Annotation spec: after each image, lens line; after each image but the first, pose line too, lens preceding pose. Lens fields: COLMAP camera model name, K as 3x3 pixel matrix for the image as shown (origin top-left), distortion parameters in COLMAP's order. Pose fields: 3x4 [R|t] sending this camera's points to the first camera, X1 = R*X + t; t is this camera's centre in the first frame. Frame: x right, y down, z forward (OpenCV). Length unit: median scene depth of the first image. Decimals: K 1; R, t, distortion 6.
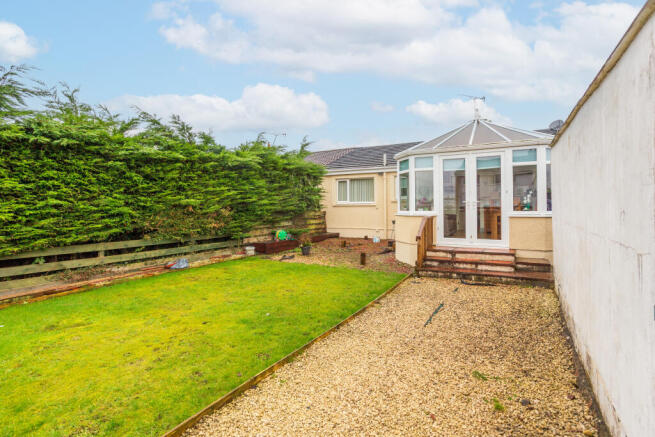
lens RADIAL K [[316.8, 0, 326.0], [0, 316.8, 214.1], [0, 0, 1]] dist [-0.004416, 0.001374]
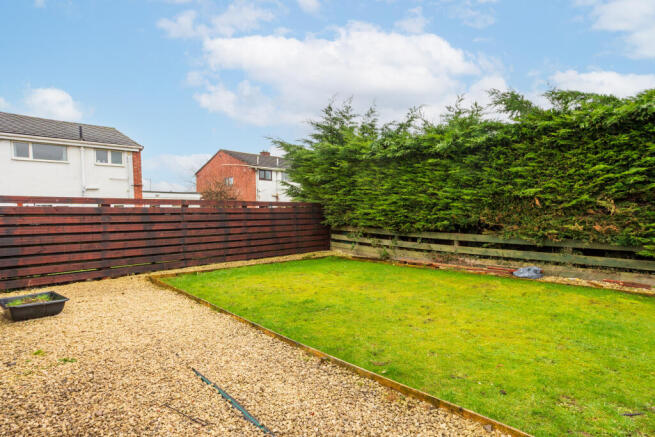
lens RADIAL K [[333.2, 0, 326.1], [0, 333.2, 215.5], [0, 0, 1]] dist [-0.000115, 0.000105]
pose [[-0.249750, 0.021802, -0.968065, 0.525508], [-0.018399, 0.999459, 0.027256, 0.004646], [0.968136, 0.024619, -0.249213, 0.830156]]
